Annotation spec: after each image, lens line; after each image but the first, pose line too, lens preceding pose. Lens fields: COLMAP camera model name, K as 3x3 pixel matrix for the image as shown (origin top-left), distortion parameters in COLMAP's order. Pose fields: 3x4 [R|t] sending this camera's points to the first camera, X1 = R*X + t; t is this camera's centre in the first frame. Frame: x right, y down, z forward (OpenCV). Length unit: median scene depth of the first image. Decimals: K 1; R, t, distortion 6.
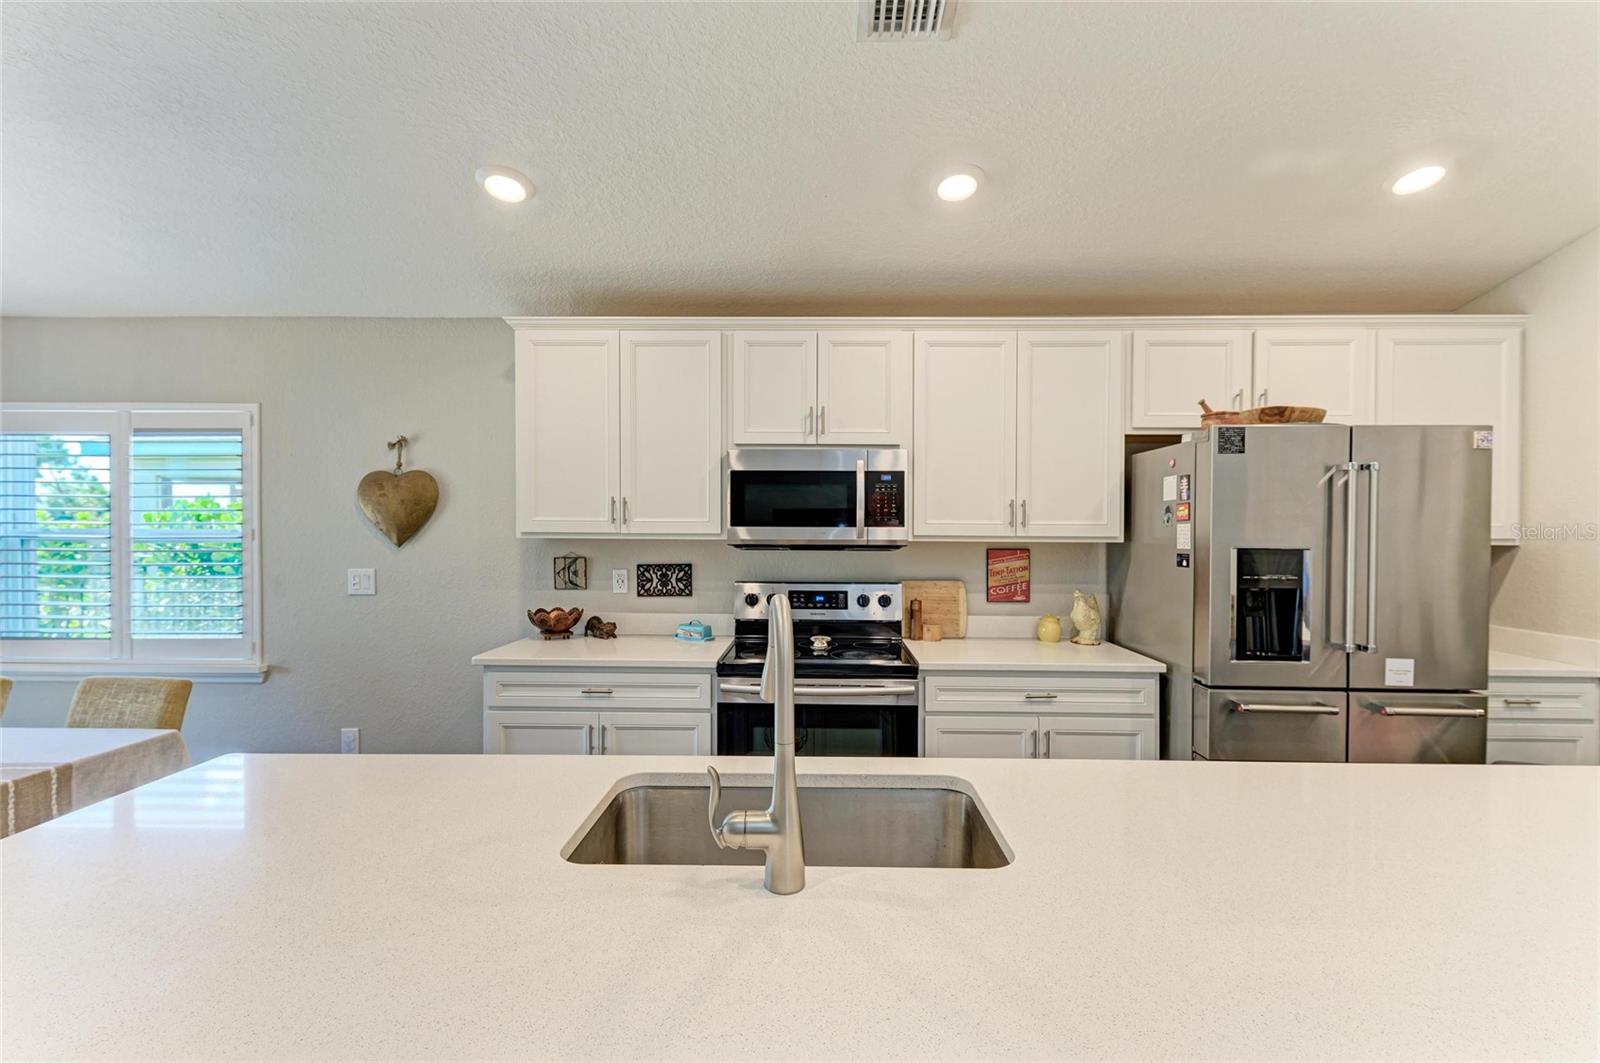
lens RADIAL K [[707.8, 0, 802.2], [0, 707.8, 532.4], [0, 0, 1]] dist [0.016163, -0.000034]
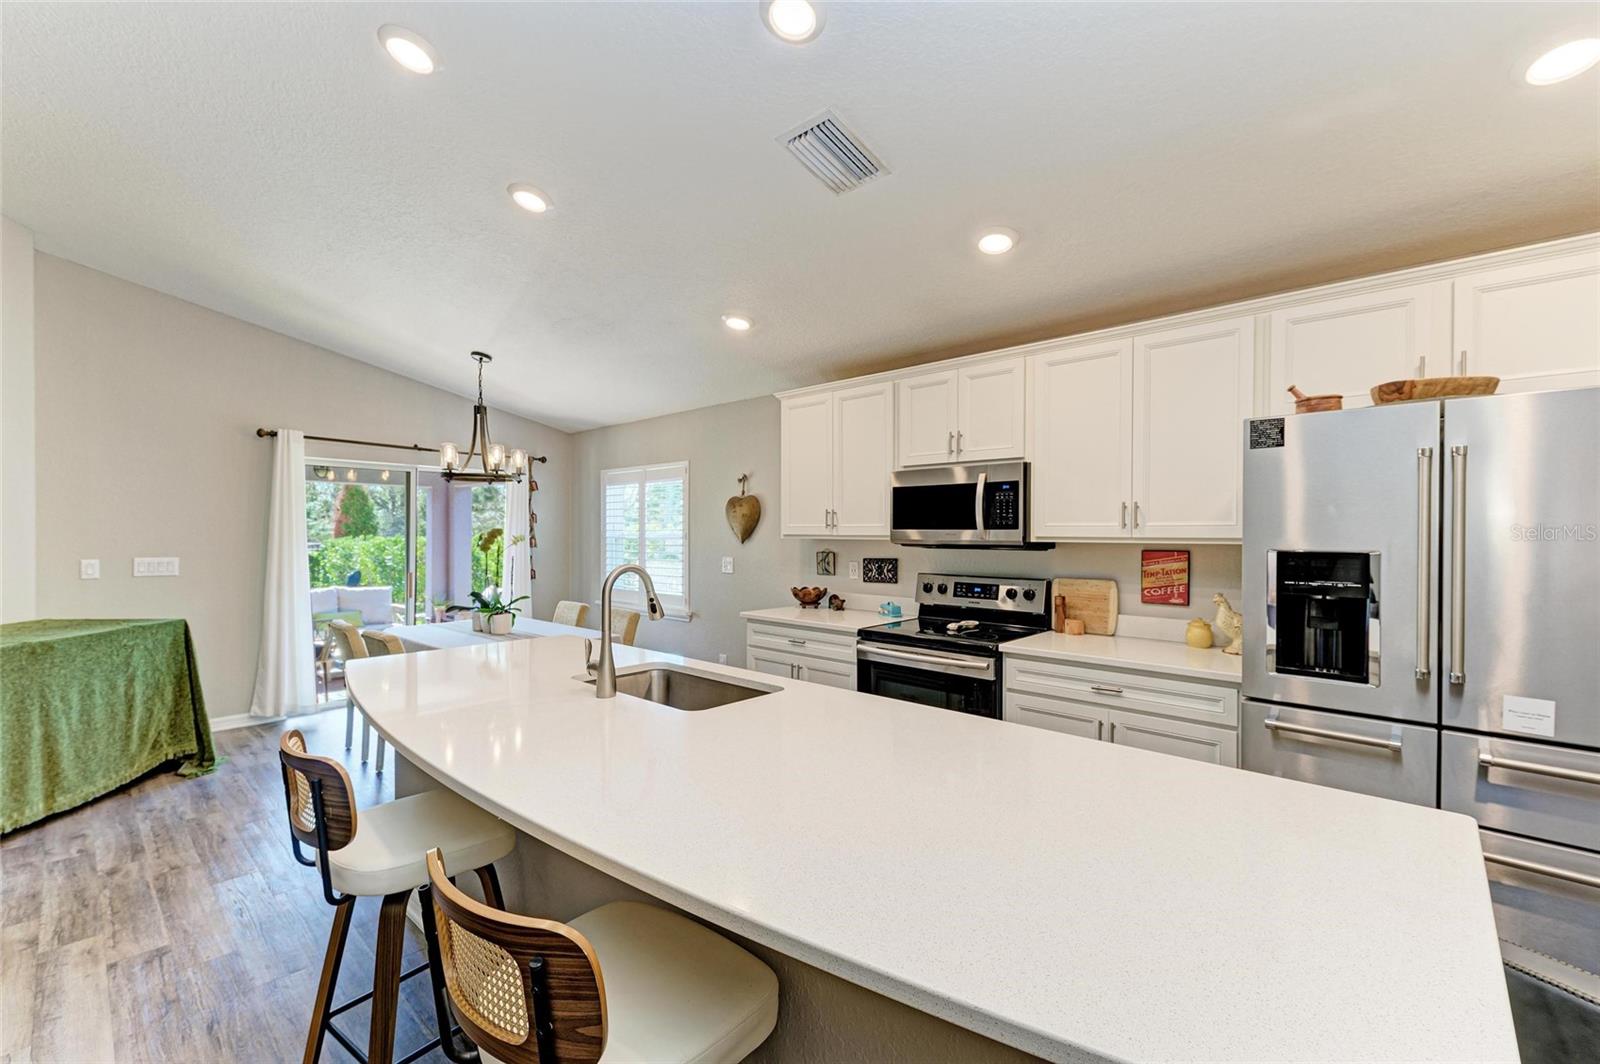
lens RADIAL K [[668.4, 0, 798.6], [0, 668.4, 533.6], [0, 0, 1]] dist [0.019263, -0.007341]
pose [[0.750231, -0.002686, -0.661171, 0.544999], [0.001017, 0.999995, -0.002909, 0.001785], [0.661175, 0.001510, 0.750230, -0.042960]]
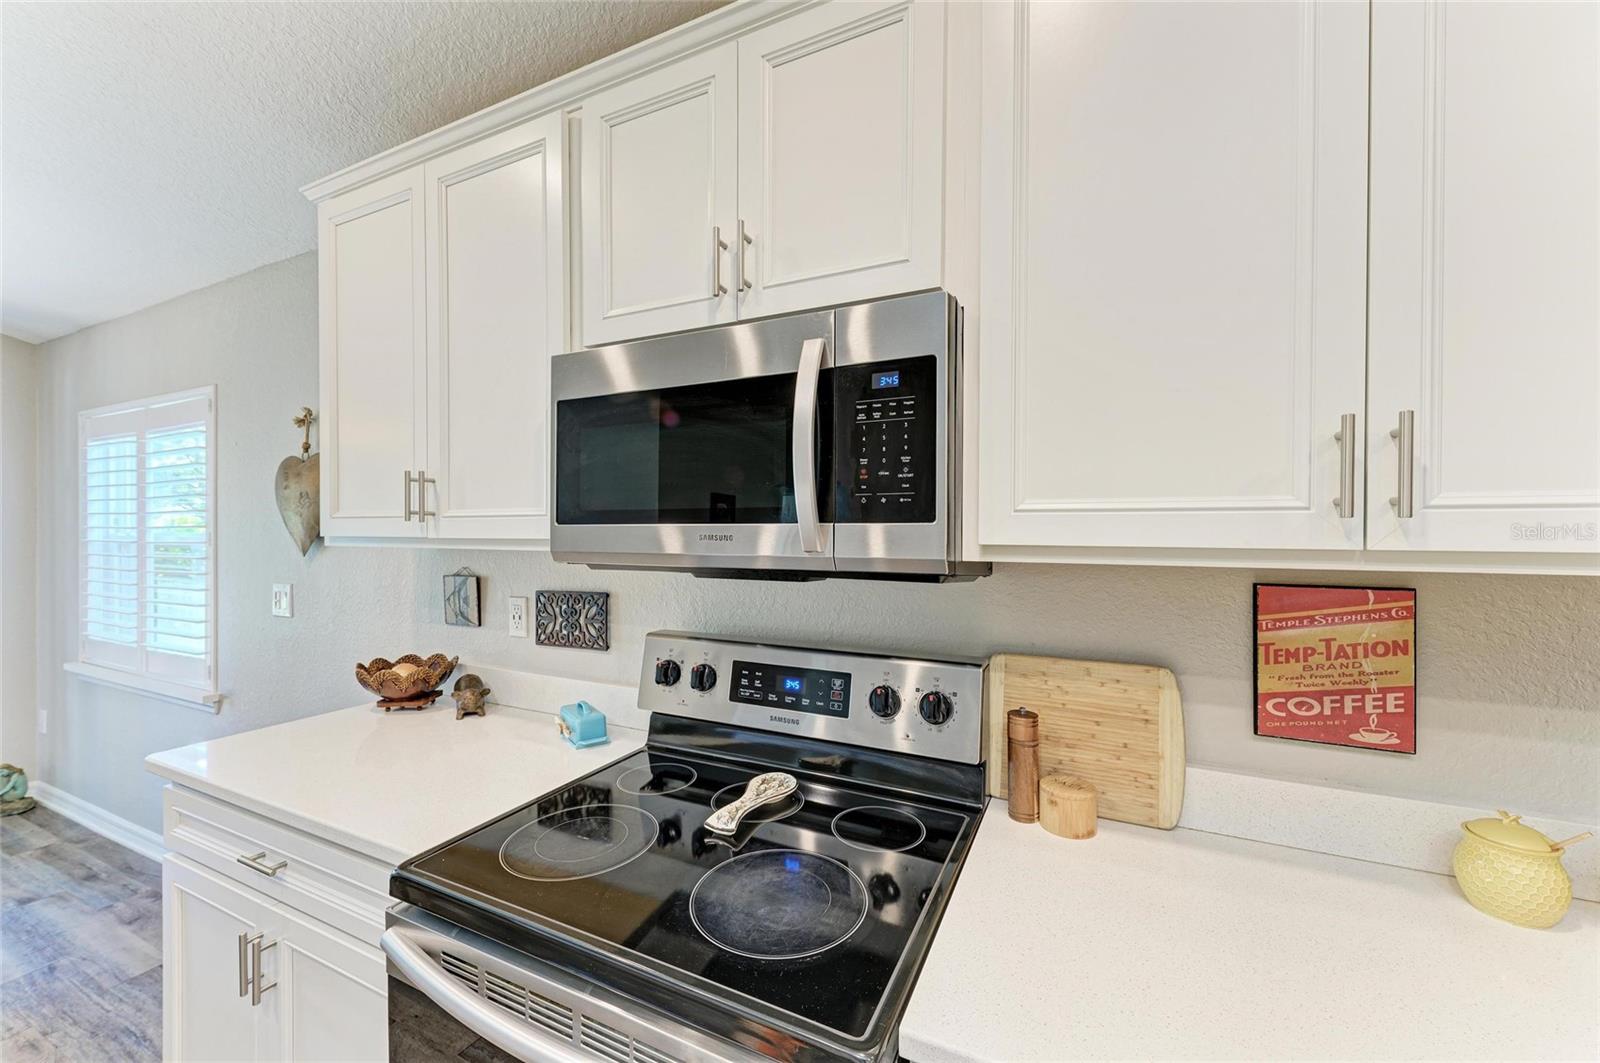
lens RADIAL K [[618.2, 0, 798.2], [0, 618.2, 538.1], [0, 0, 1]] dist [0.019225, -0.005629]
pose [[0.910064, 0.000857, -0.414467, 0.190213], [0.001735, 0.999981, 0.005878, -0.001277], [0.414464, -0.006069, 0.910046, 0.648728]]
